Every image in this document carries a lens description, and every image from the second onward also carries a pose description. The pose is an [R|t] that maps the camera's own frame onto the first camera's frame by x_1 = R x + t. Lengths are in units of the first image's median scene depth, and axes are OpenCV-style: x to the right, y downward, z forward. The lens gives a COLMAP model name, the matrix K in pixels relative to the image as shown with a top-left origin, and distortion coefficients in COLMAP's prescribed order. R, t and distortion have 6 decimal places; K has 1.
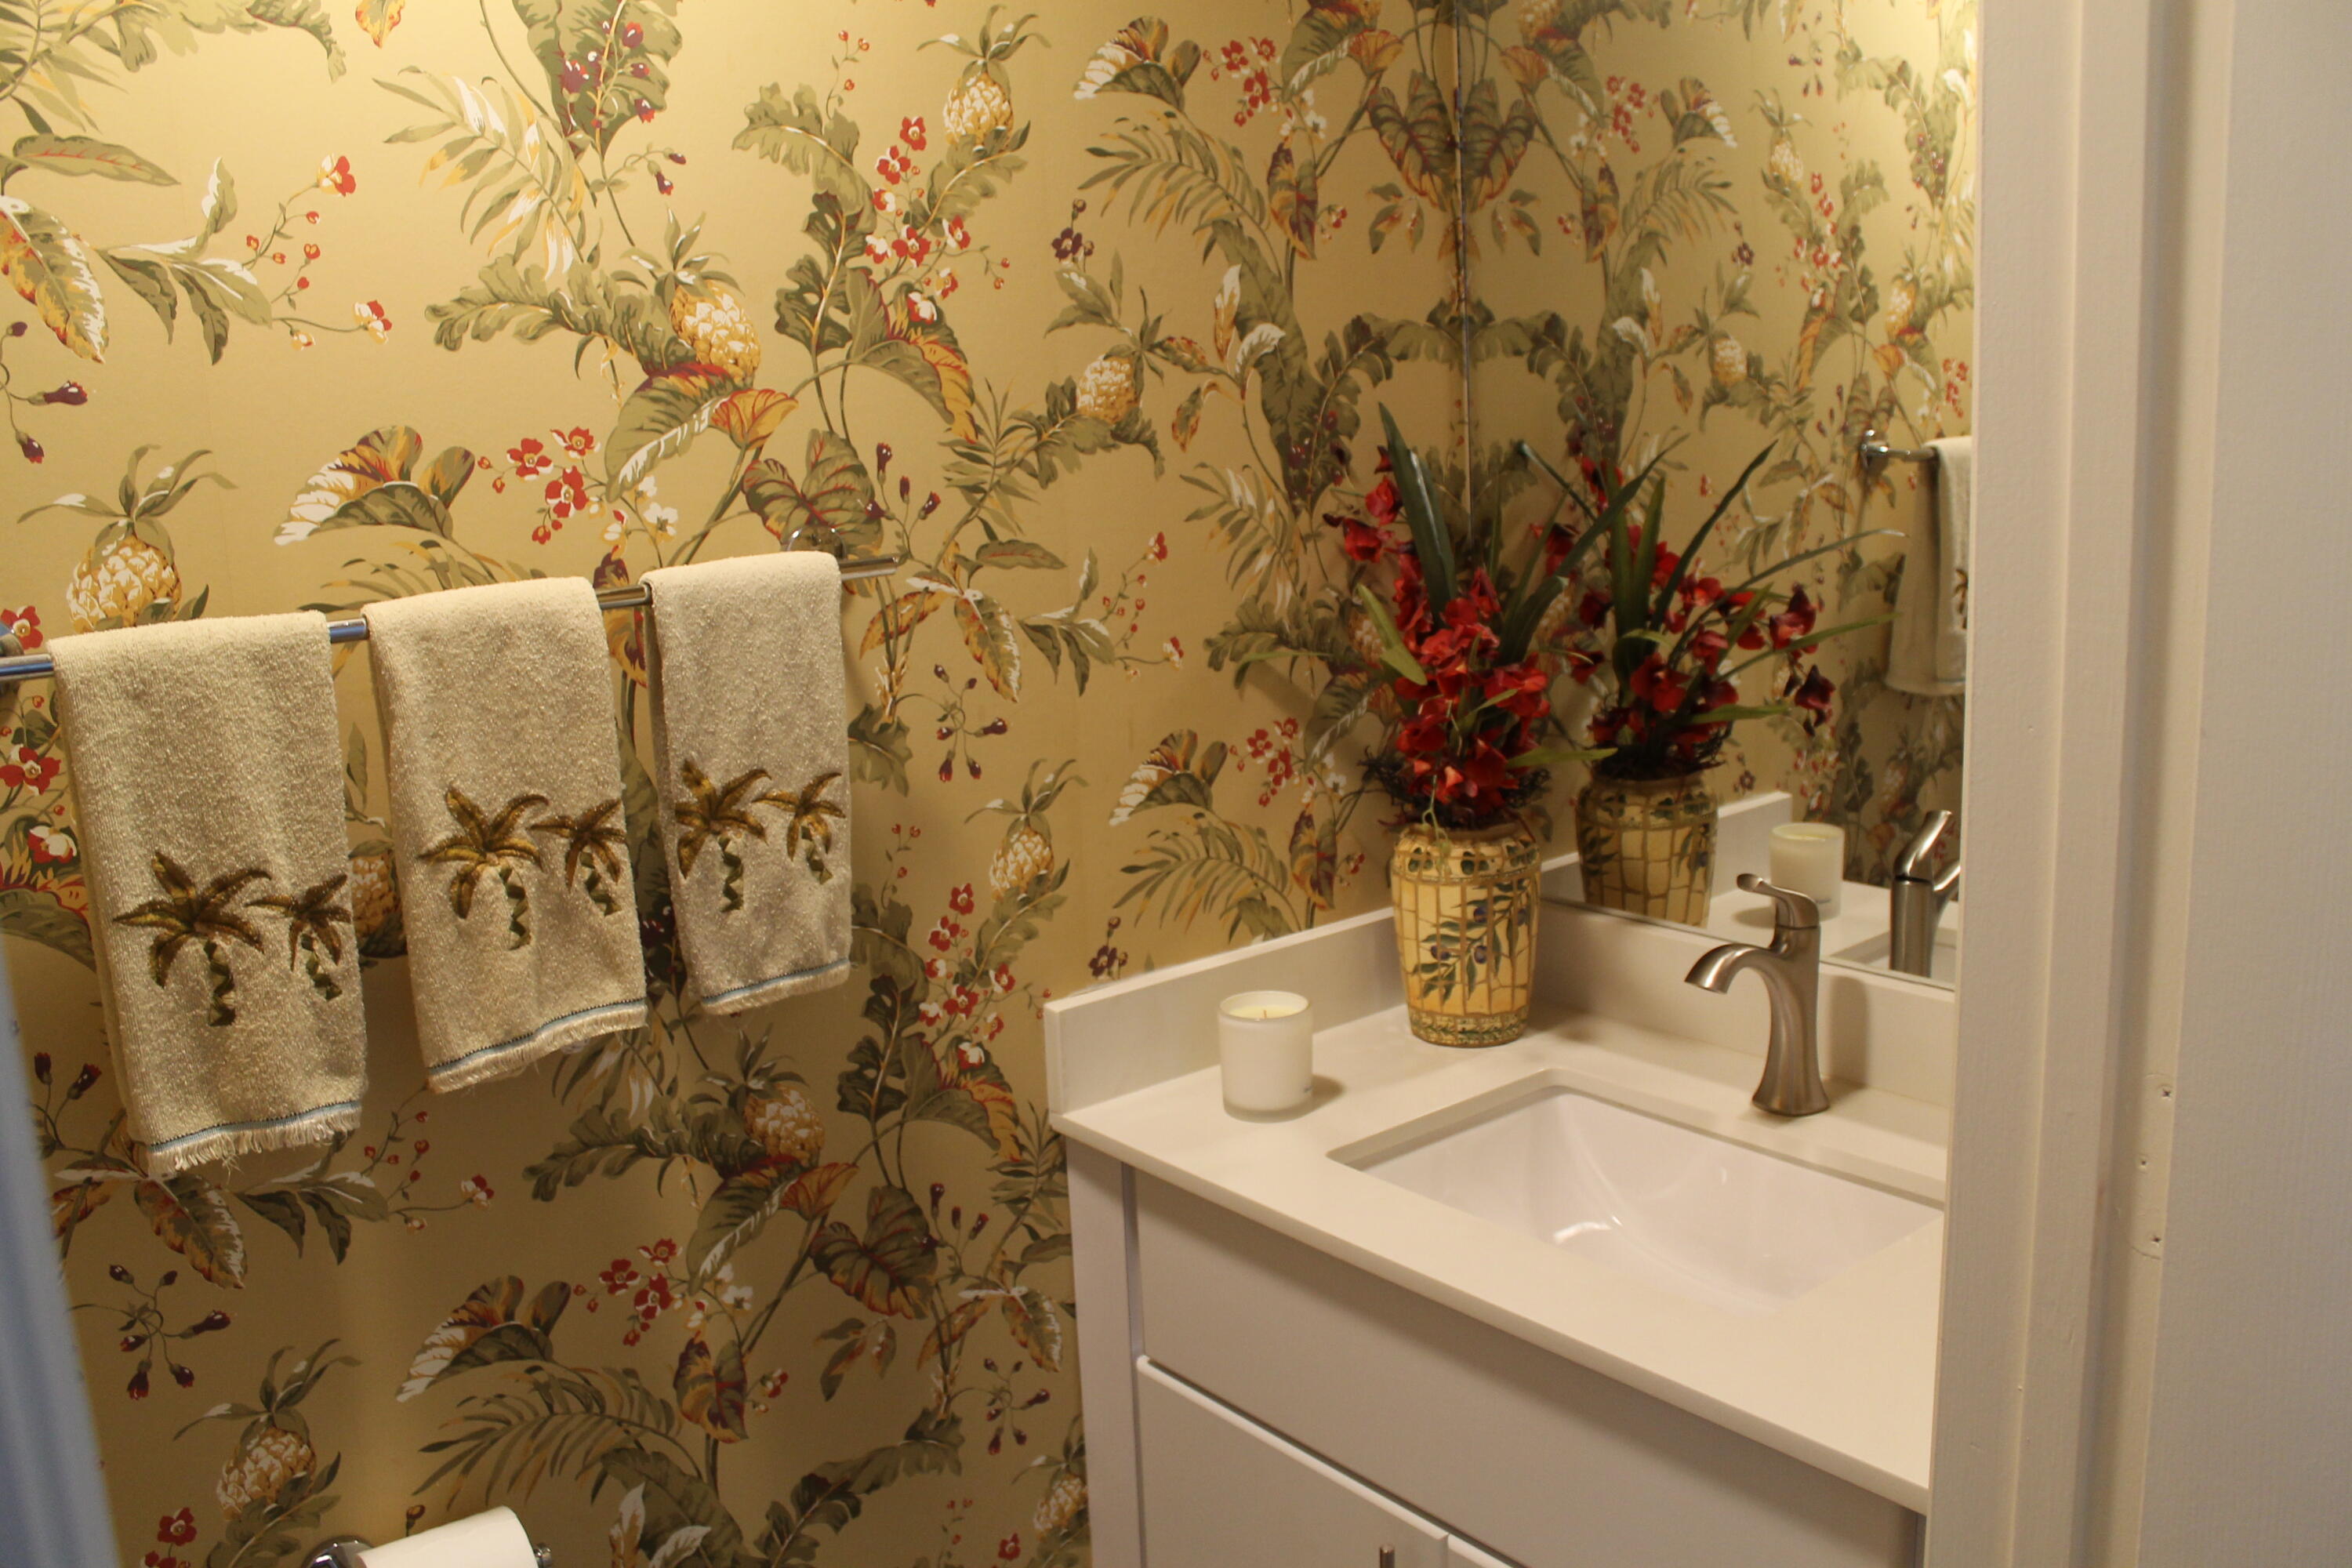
lens RADIAL K [[1983.0, 0, 1187.1], [0, 1983.0, 790.7], [0, 0, 1]] dist [-0.163491, 0.135838]
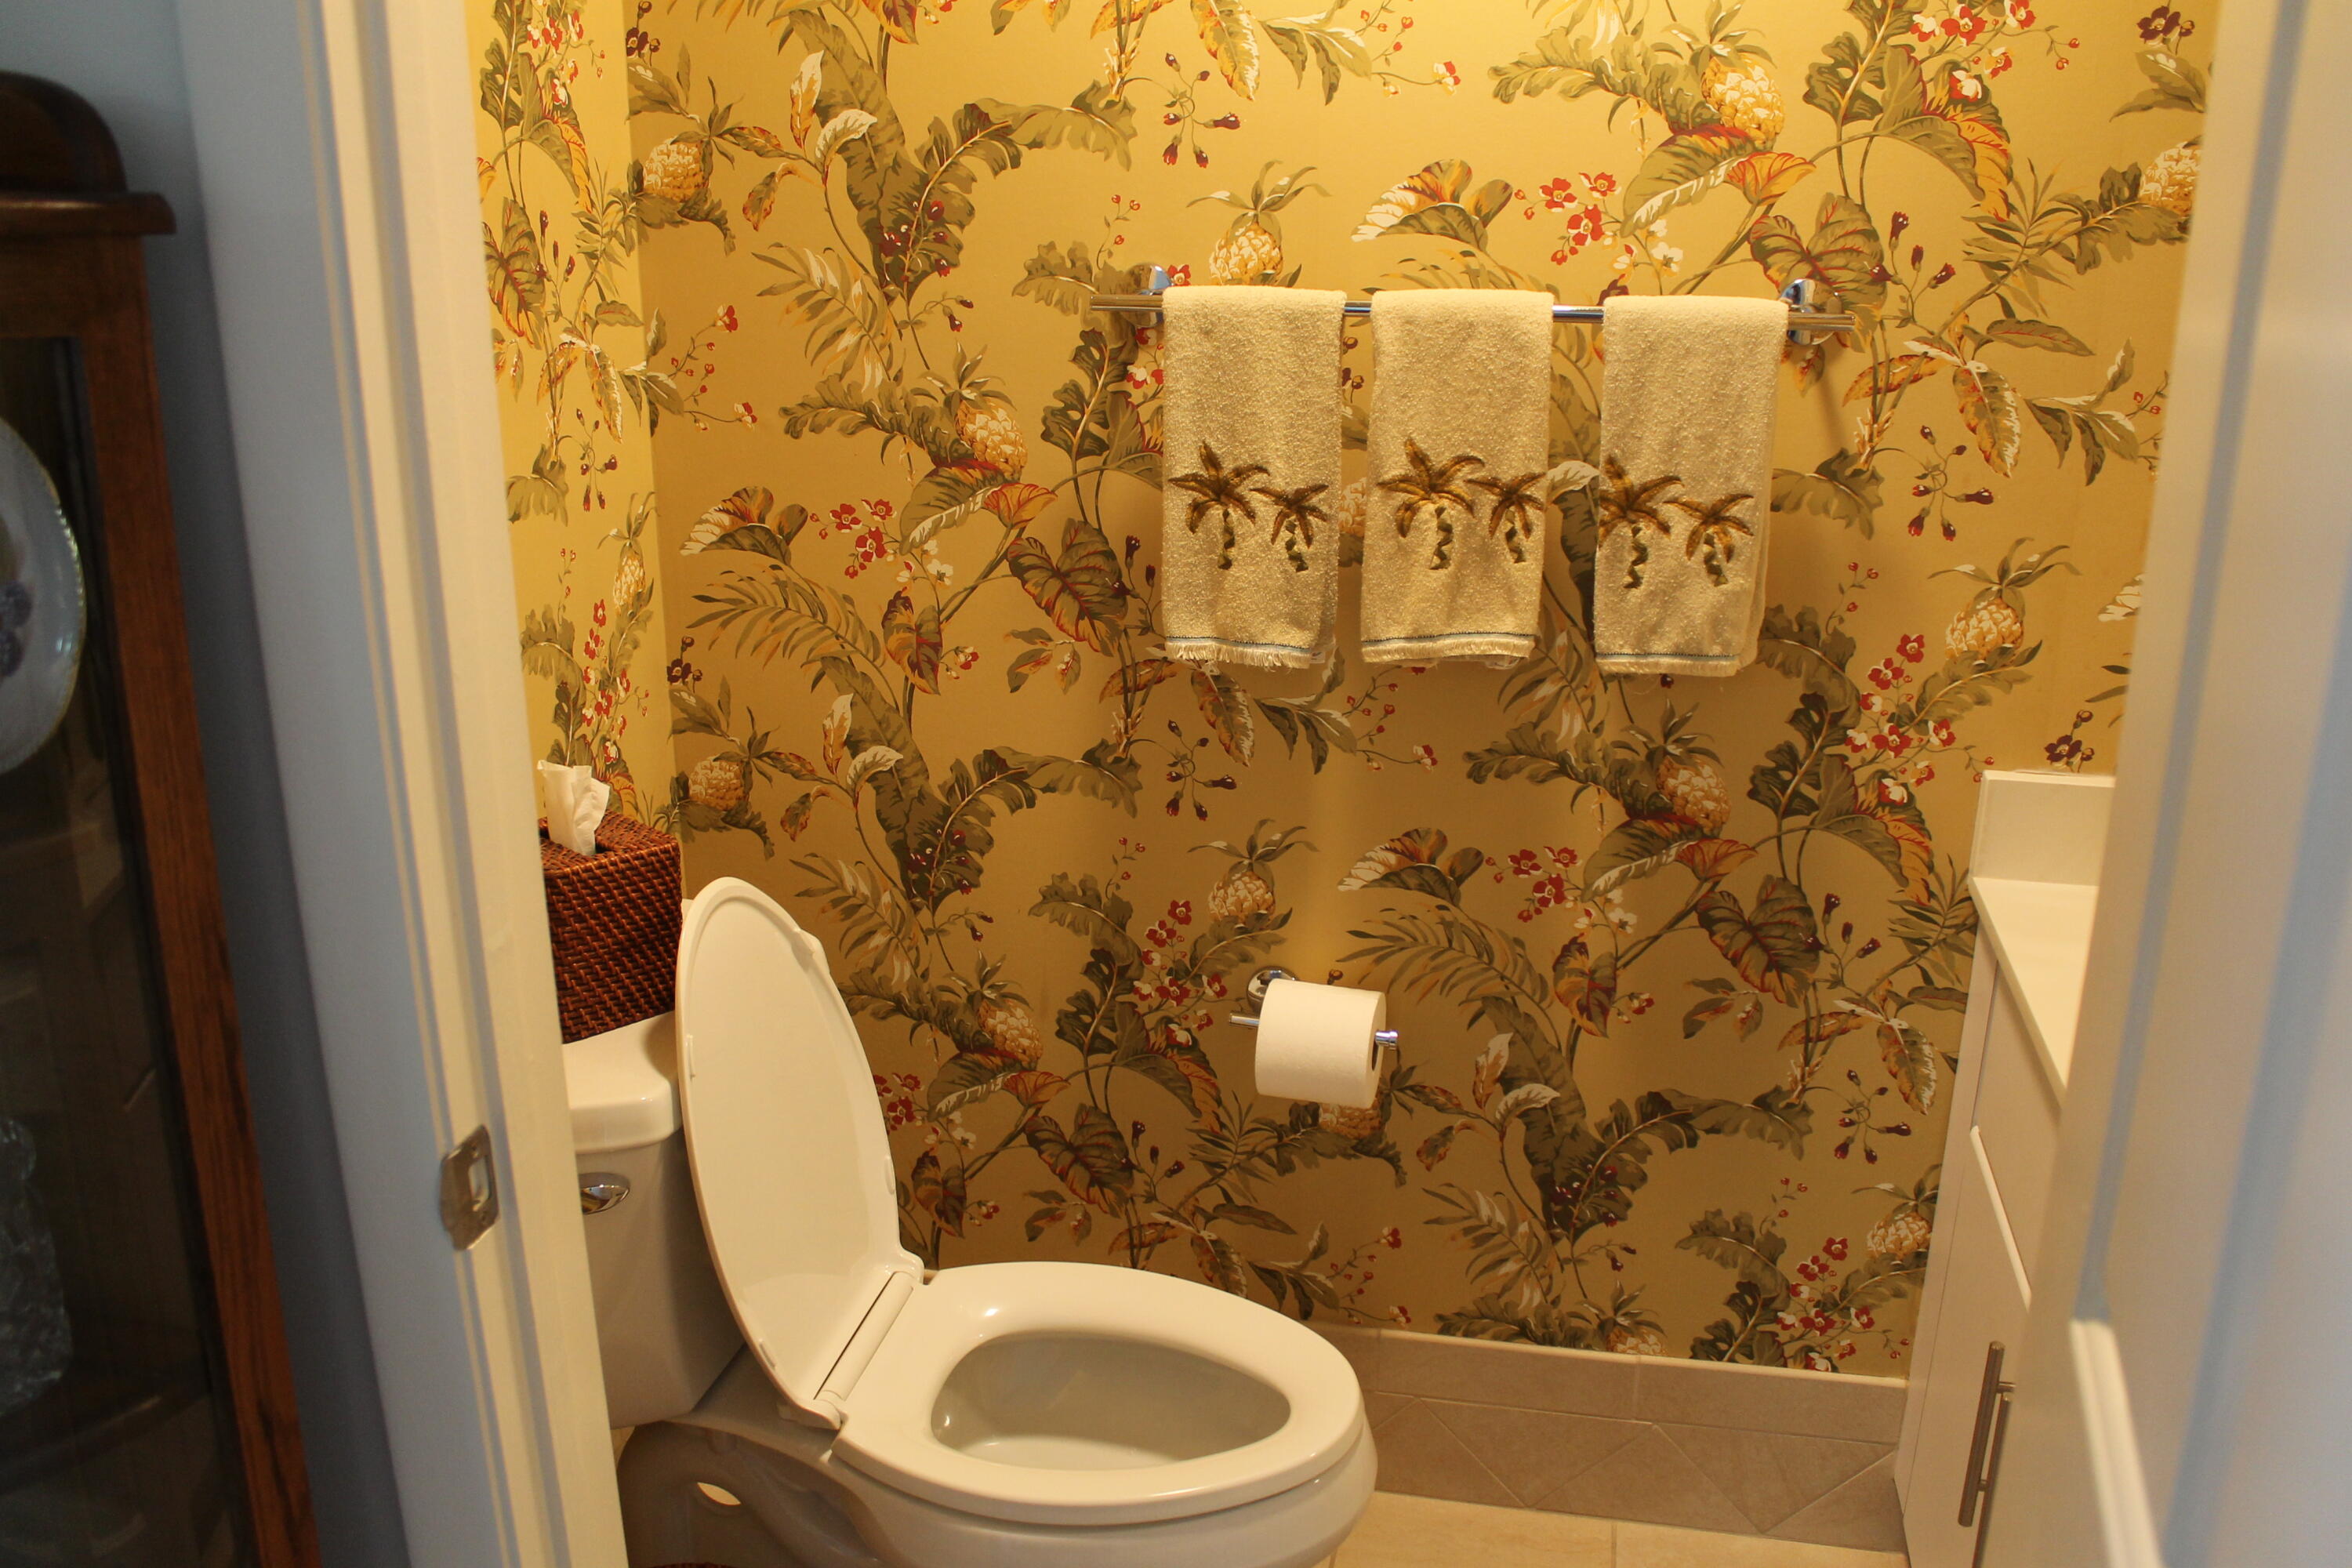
lens RADIAL K [[1983.0, 0, 1164.4], [0, 1983.0, 793.0], [0, 0, 1]] dist [-0.163491, 0.135838]
pose [[0.605315, 0.287794, -0.742137, 0.513032], [-0.187163, 0.957670, 0.218719, -0.027658], [0.773669, 0.006506, 0.633557, 0.018836]]
